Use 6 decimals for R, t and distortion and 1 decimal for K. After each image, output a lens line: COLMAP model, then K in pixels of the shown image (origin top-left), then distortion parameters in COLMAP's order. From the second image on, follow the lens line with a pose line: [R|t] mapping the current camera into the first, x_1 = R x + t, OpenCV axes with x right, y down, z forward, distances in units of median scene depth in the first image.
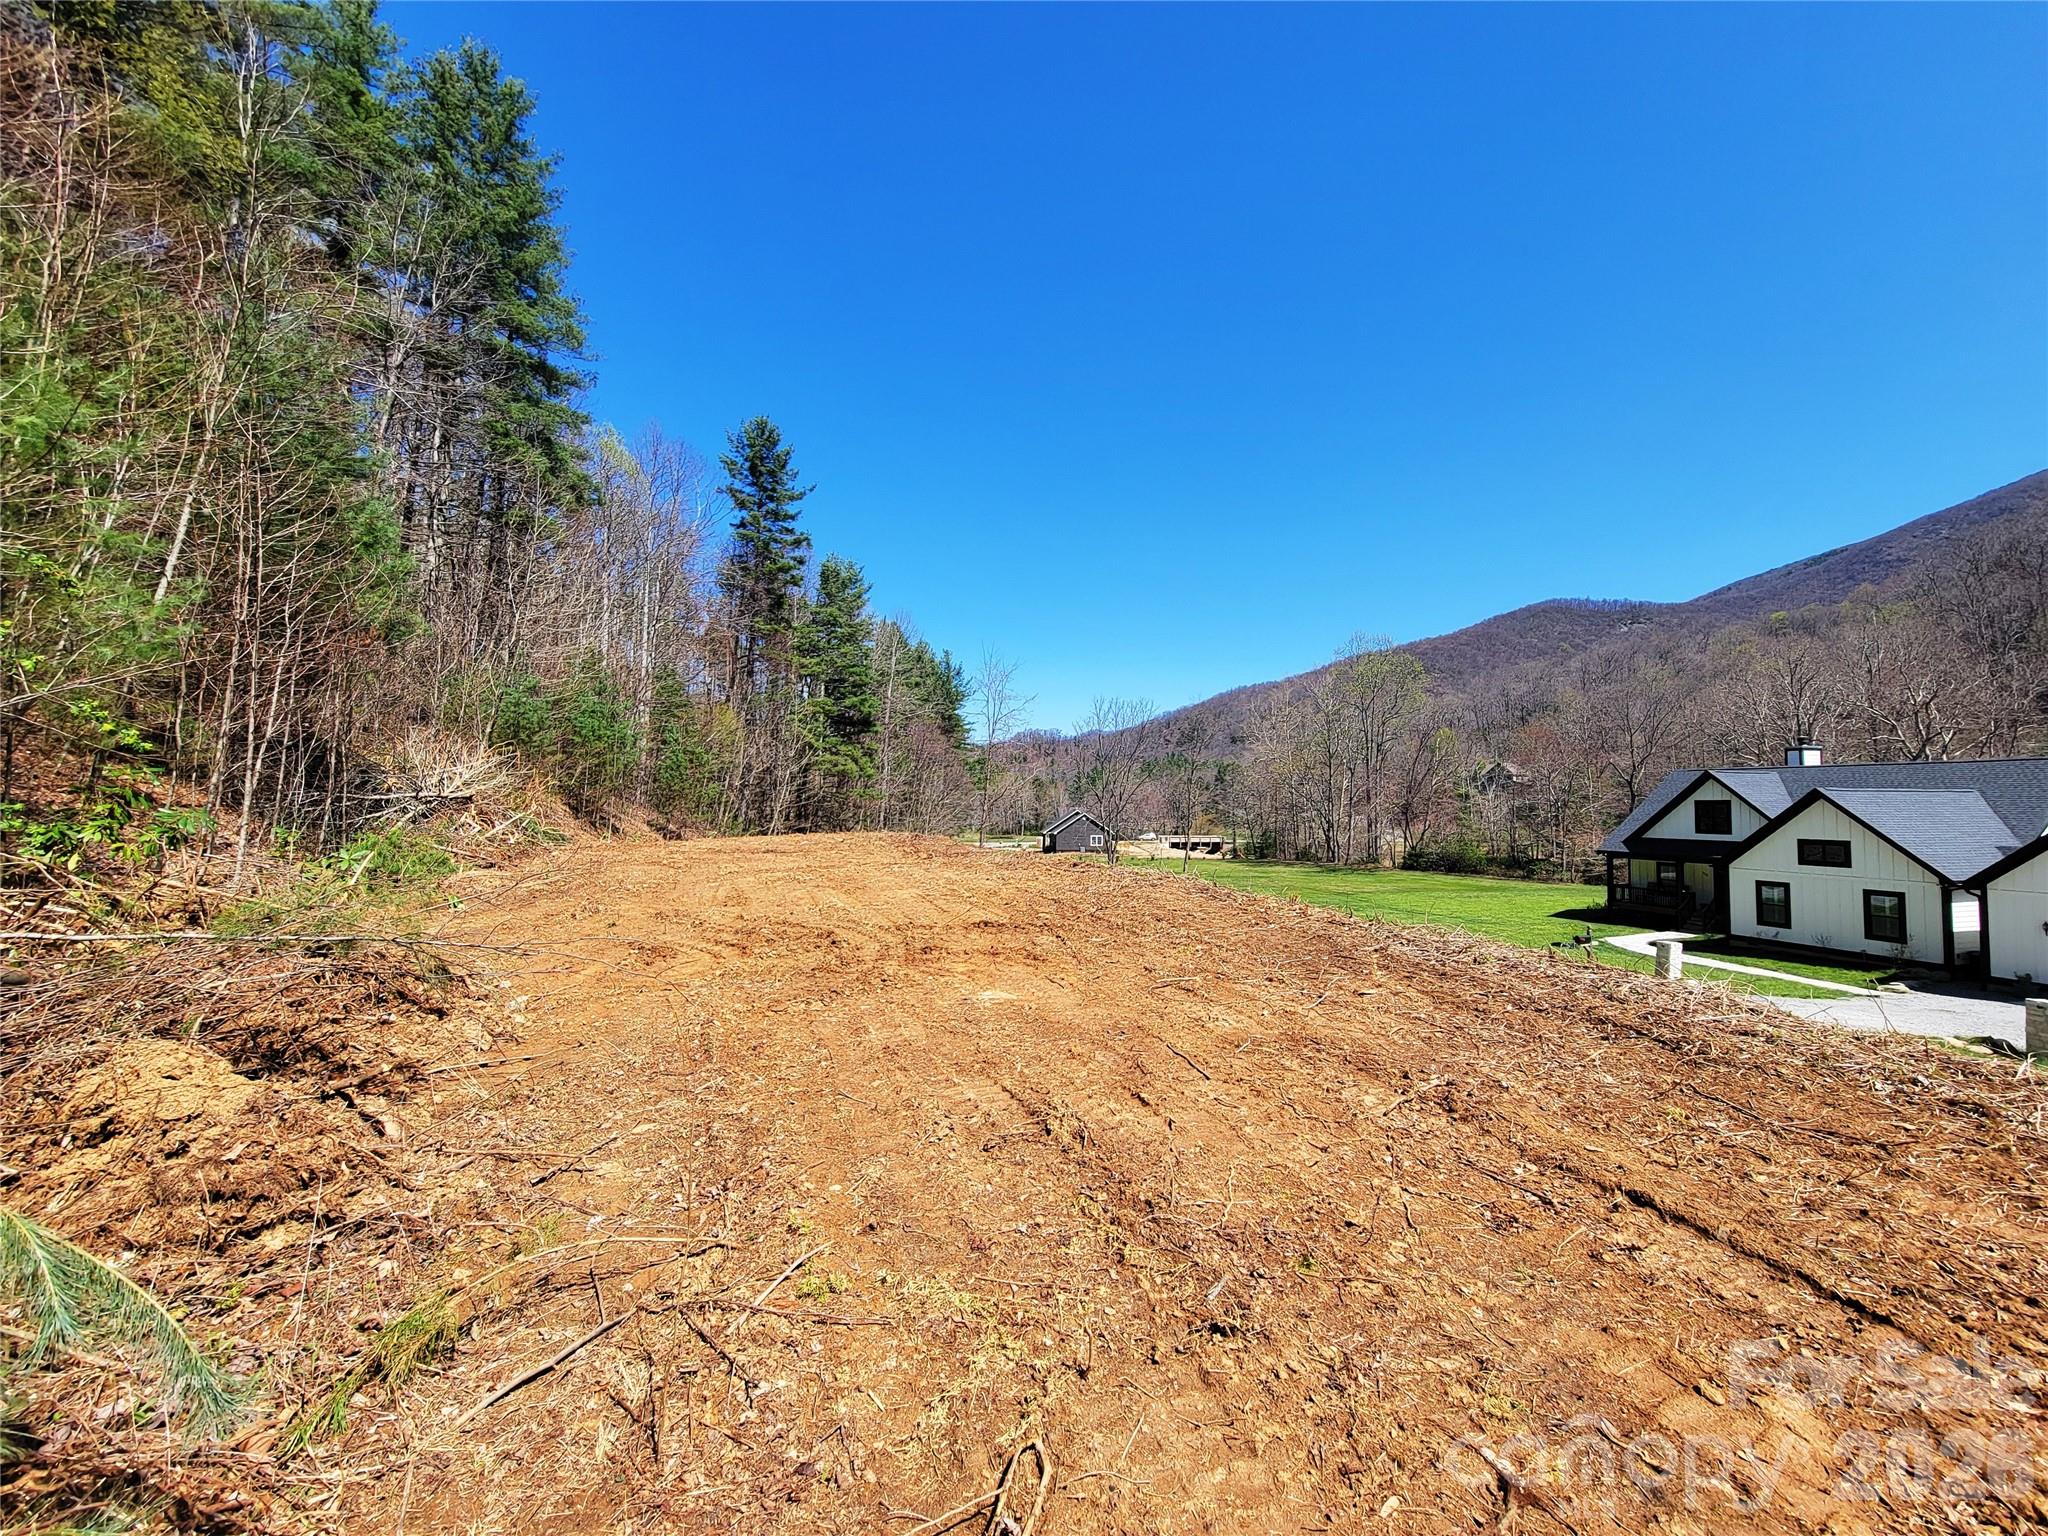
lens RADIAL K [[872.8, 0, 1024.0], [0, 872.8, 768.0], [0, 0, 1]] dist [0.001277, -0.000096]
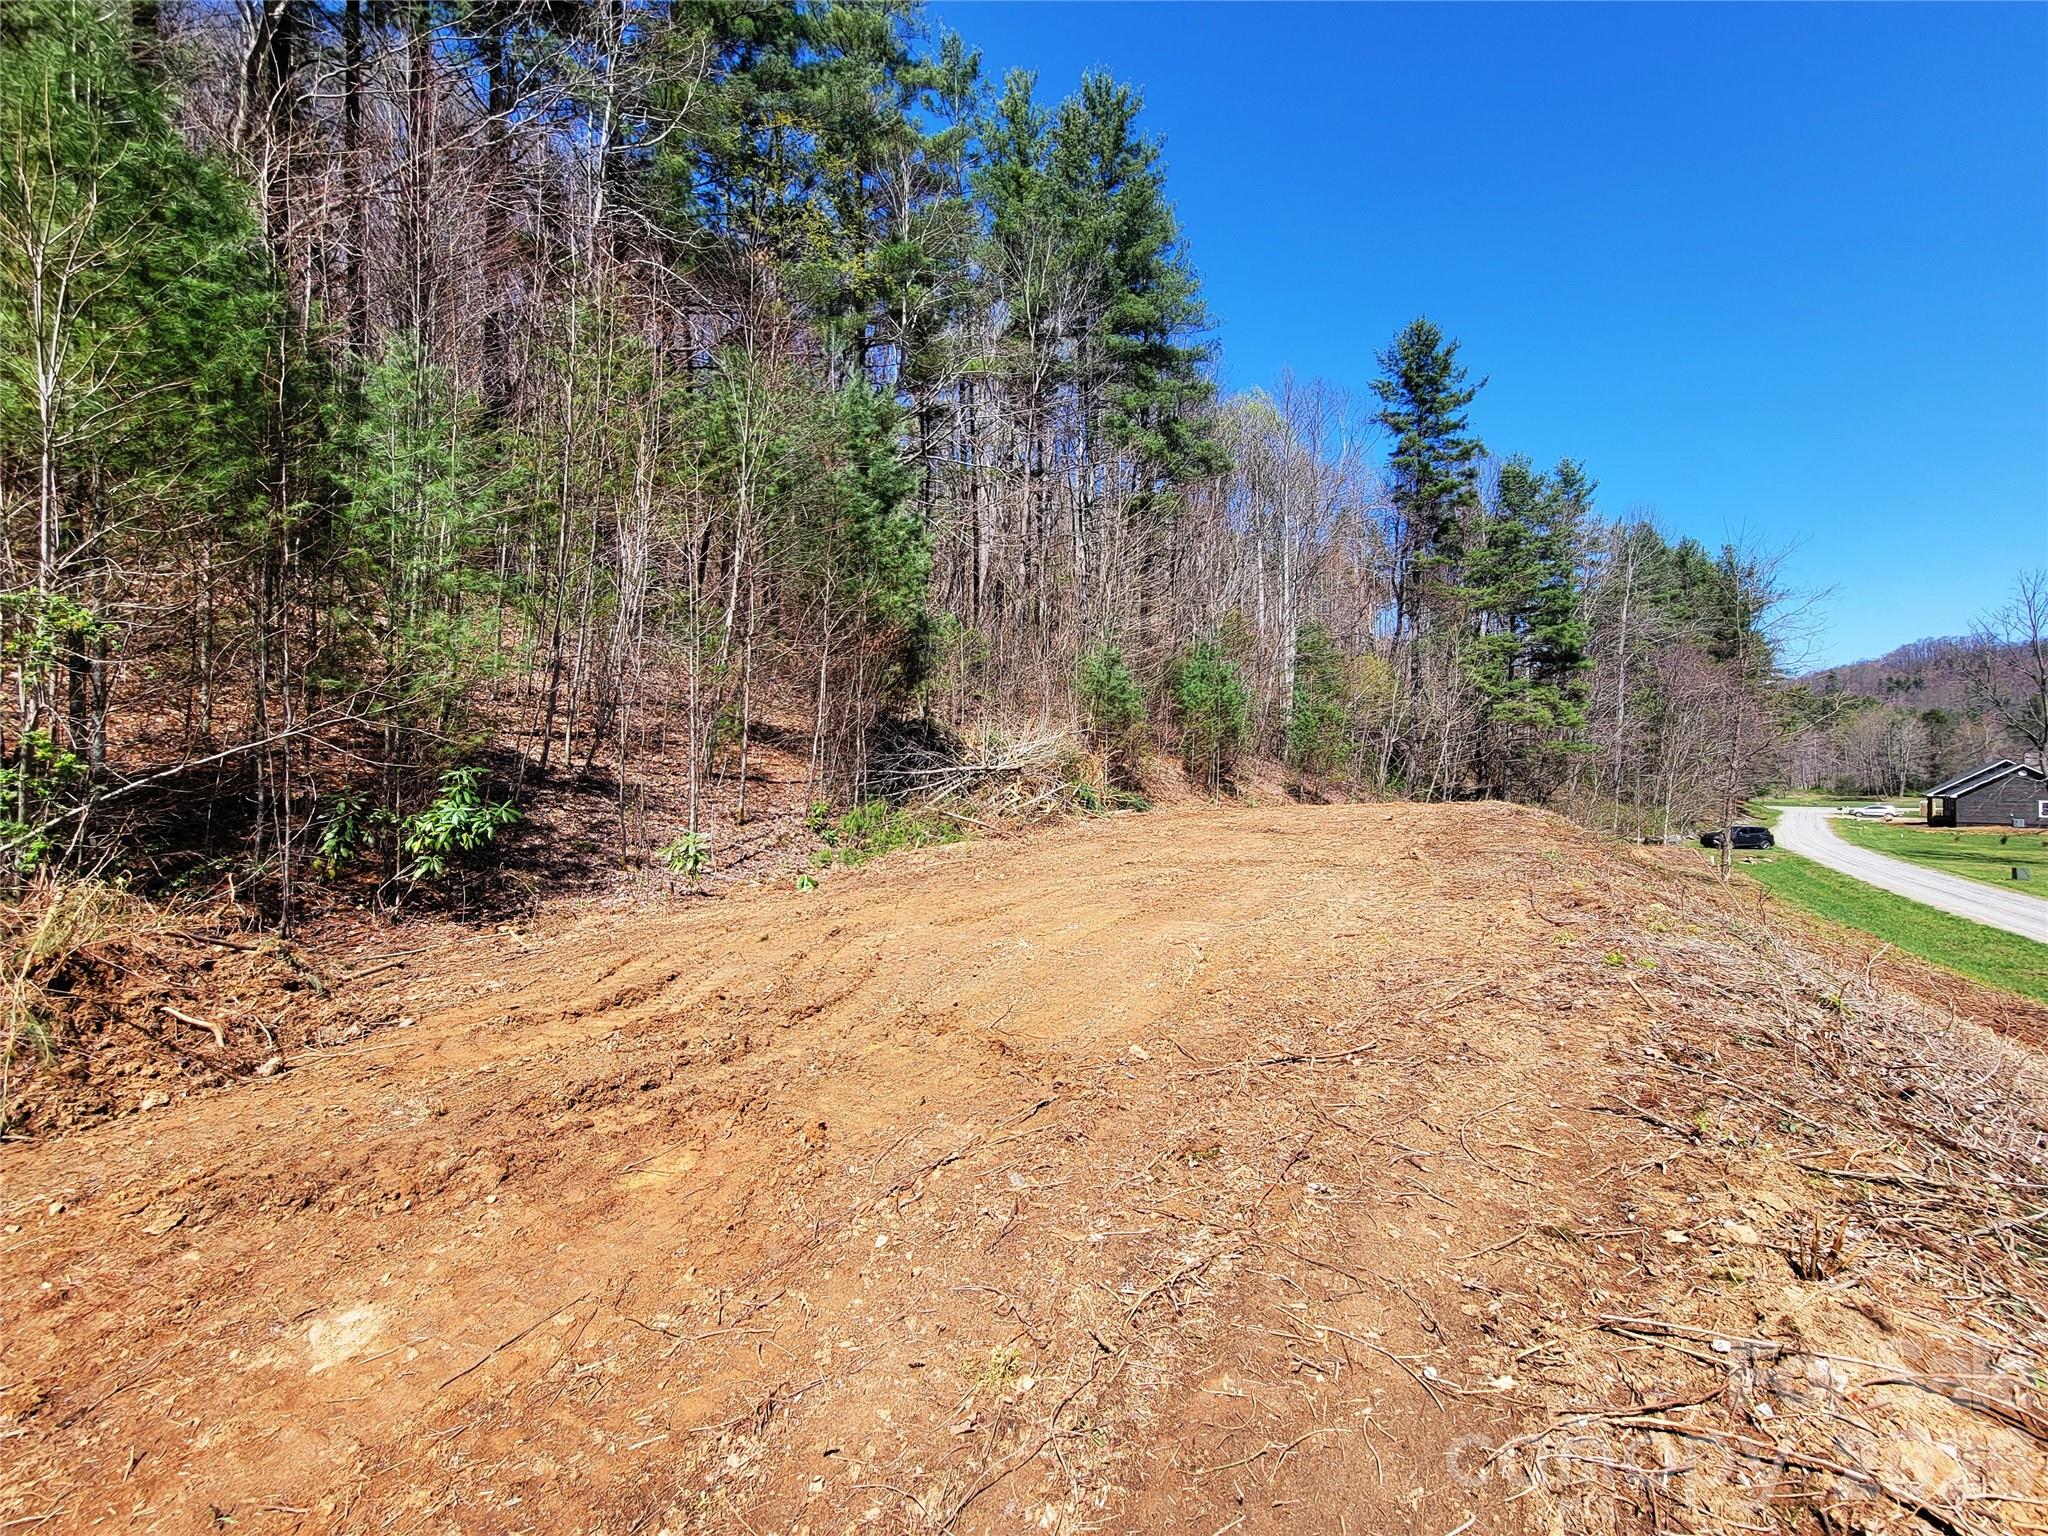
lens RADIAL K [[872.8, 0, 1024.0], [0, 872.8, 768.0], [0, 0, 1]] dist [0.001277, -0.000096]
pose [[0.686059, -0.020326, -0.727262, 0.056373], [0.055025, 0.998196, 0.024009, 0.002121], [0.725462, -0.056489, 0.685940, 0.091562]]
